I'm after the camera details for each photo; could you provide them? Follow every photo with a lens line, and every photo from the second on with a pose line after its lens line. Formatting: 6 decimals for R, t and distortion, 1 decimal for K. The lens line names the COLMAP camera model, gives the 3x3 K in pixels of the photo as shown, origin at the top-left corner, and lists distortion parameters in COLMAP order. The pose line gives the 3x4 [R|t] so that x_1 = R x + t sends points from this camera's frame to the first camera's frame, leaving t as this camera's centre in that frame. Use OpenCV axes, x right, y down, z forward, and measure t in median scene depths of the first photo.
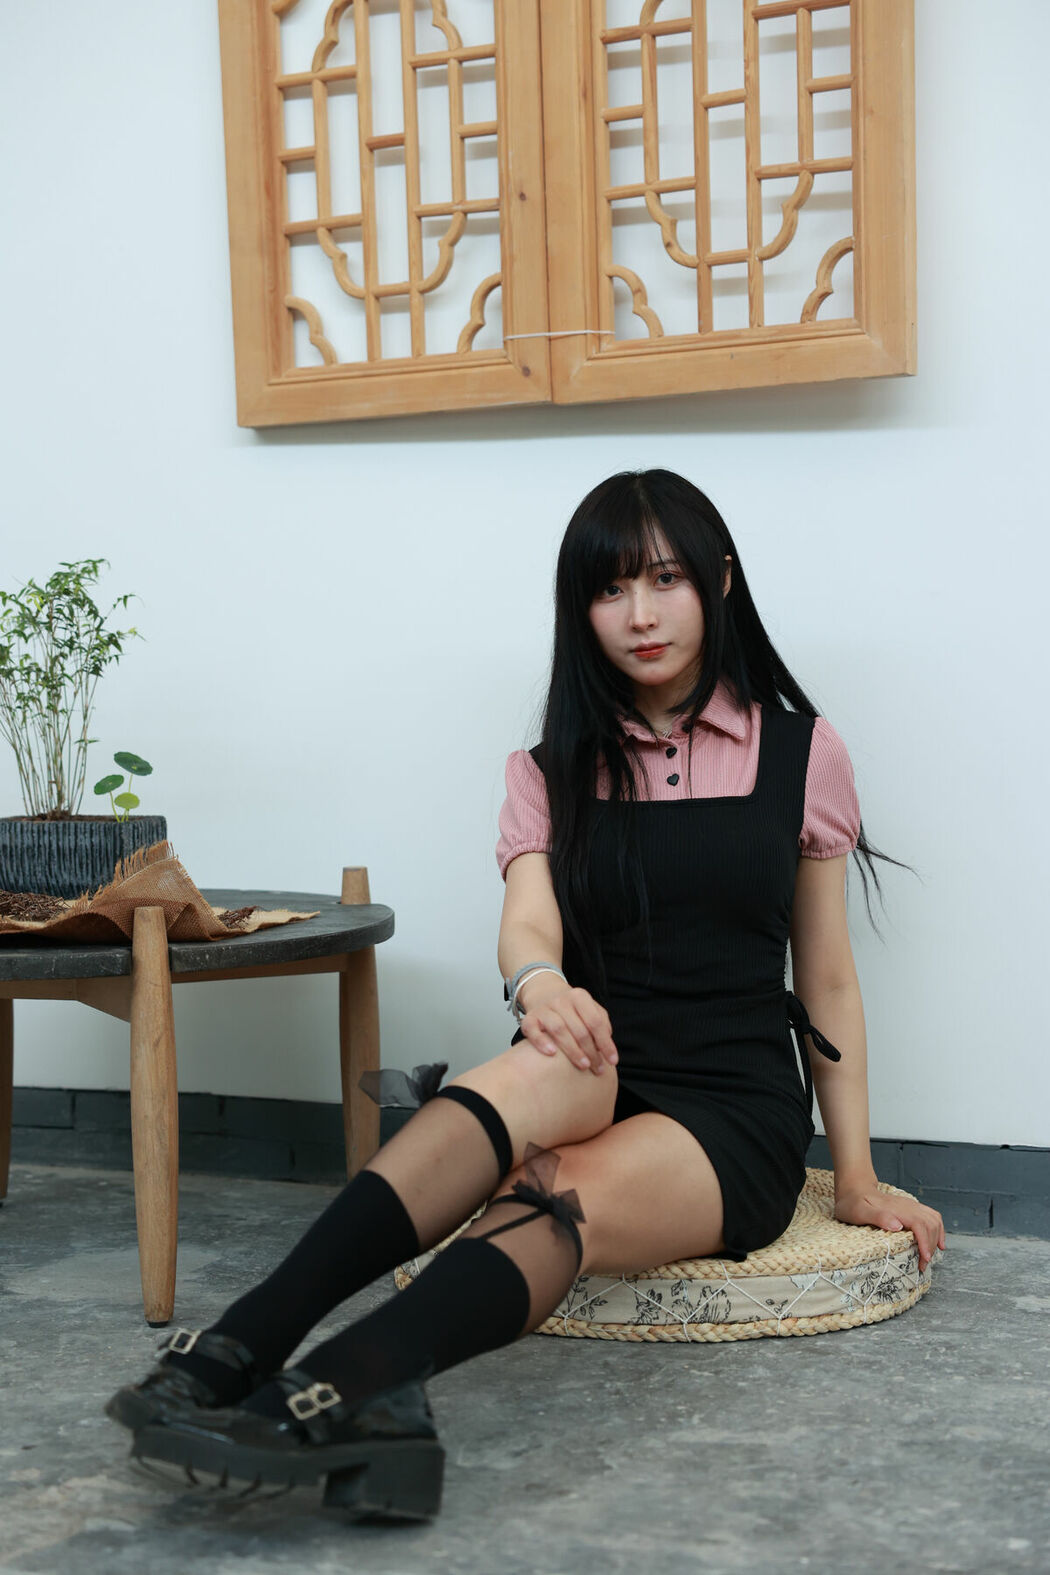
lens RADIAL K [[2799.3, 0, 525.0], [0, 2799.3, 787.5], [0, 0, 1]] dist [0.240976, -0.171248]
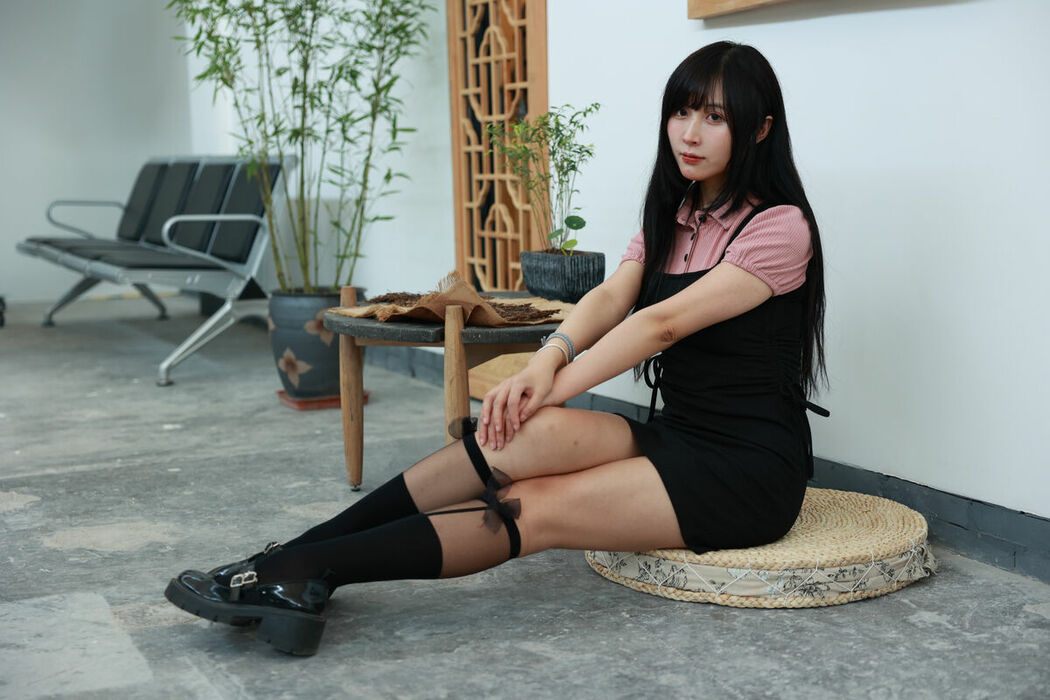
lens RADIAL K [[1615.6, 0, 525.0], [0, 1615.6, 350.0], [0, 0, 1]] dist [0.114501, 0.027665]
pose [[0.762216, 0.082963, -0.641984, 0.573816], [-0.027052, 0.994969, 0.096460, -0.030200], [0.646757, -0.056157, 0.760626, 0.253870]]
